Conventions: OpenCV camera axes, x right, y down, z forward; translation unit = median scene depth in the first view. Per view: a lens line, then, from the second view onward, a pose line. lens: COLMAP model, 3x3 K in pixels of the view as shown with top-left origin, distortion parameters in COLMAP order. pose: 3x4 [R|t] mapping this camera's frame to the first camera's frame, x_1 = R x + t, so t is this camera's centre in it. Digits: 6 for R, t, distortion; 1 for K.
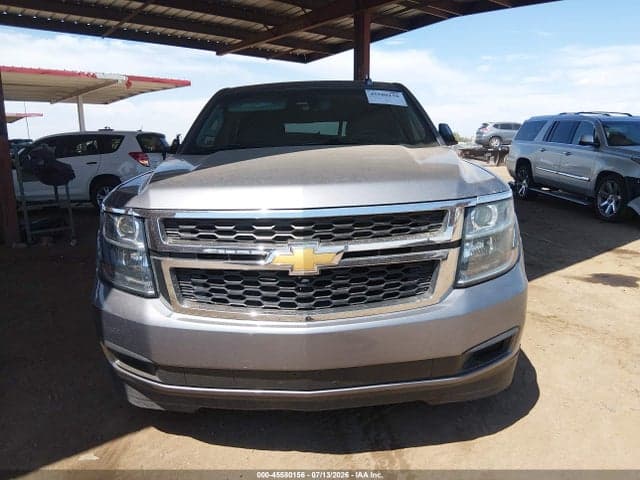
lens RADIAL K [[497.8, 0, 317.4], [0, 497.8, 233.8], [0, 0, 1]] dist [0.061831, -0.005911]
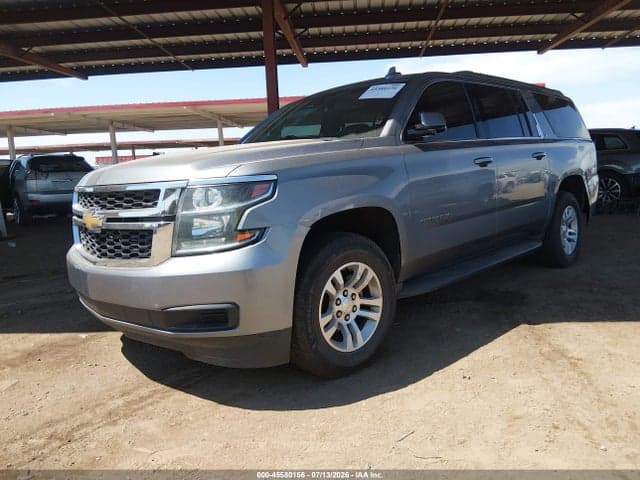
lens RADIAL K [[491.1, 0, 320.0], [0, 491.1, 240.0], [0, 0, 1]] dist [0.059796, -0.090784]
pose [[0.709836, 0.093528, -0.698130, 0.851070], [-0.096190, 0.994731, 0.035460, -0.003706], [0.697768, 0.041983, 0.715092, 0.266488]]
